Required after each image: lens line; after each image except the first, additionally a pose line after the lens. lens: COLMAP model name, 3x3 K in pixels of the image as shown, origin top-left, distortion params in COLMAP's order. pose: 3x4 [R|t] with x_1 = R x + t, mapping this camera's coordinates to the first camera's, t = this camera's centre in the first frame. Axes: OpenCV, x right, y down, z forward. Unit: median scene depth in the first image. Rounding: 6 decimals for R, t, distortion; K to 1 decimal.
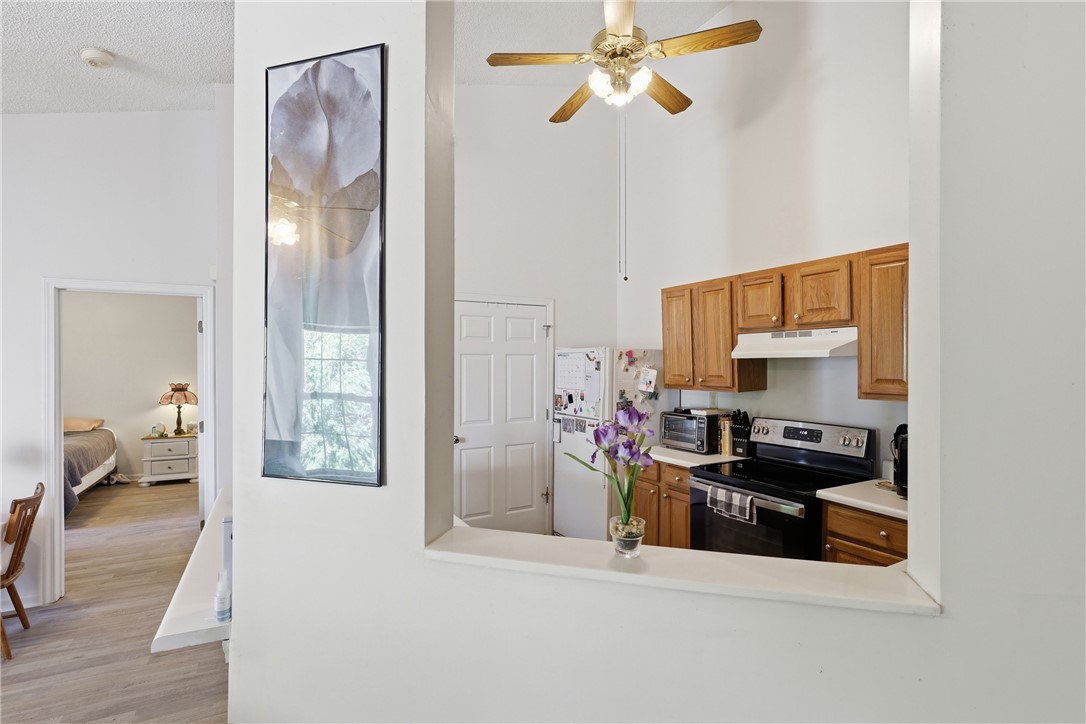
lens RADIAL K [[506.5, 0, 543.0], [0, 506.5, 362.0], [0, 0, 1]] dist [-0.011059, 0.008911]
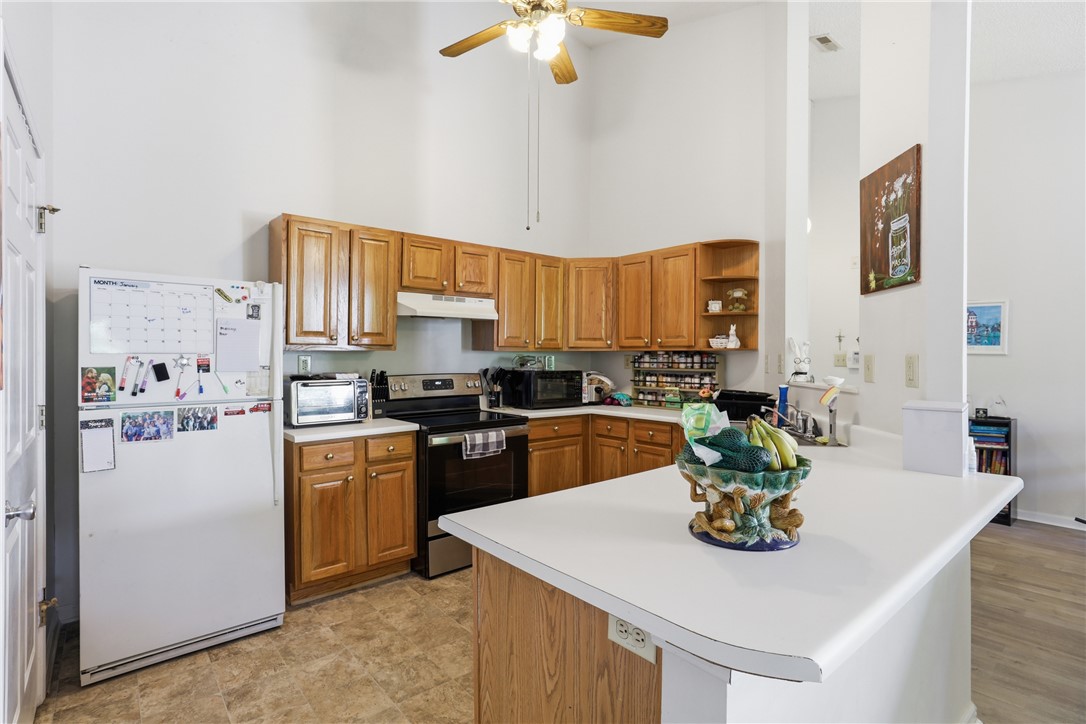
lens RADIAL K [[527.1, 0, 544.8], [0, 527.1, 357.4], [0, 0, 1]] dist [-0.019436, -0.000231]
pose [[-0.202434, -0.004679, 0.979285, -0.571785], [-0.005688, 0.999977, 0.003602, 0.057593], [-0.979279, -0.004841, -0.202456, 0.779715]]
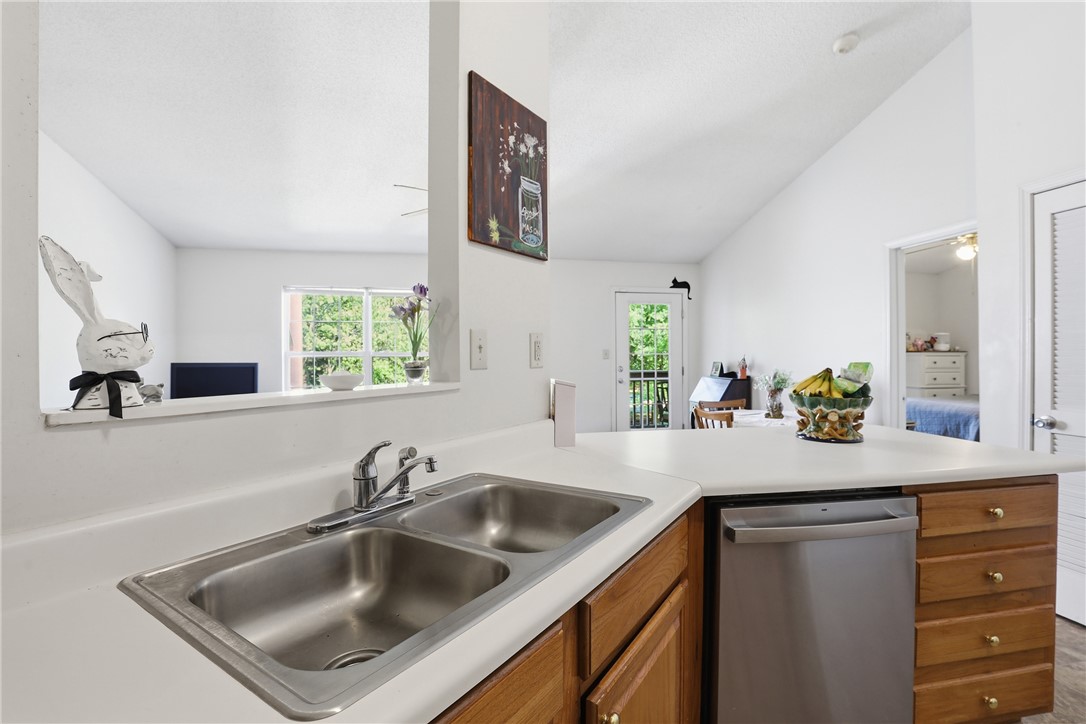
lens RADIAL K [[509.1, 0, 543.8], [0, 509.1, 356.3], [0, 0, 1]] dist [-0.018227, -0.000406]
pose [[-0.297495, -0.001367, -0.954722, 0.291912], [0.006965, 0.999969, -0.003602, 0.077038], [0.954698, -0.007721, -0.297477, 0.474950]]
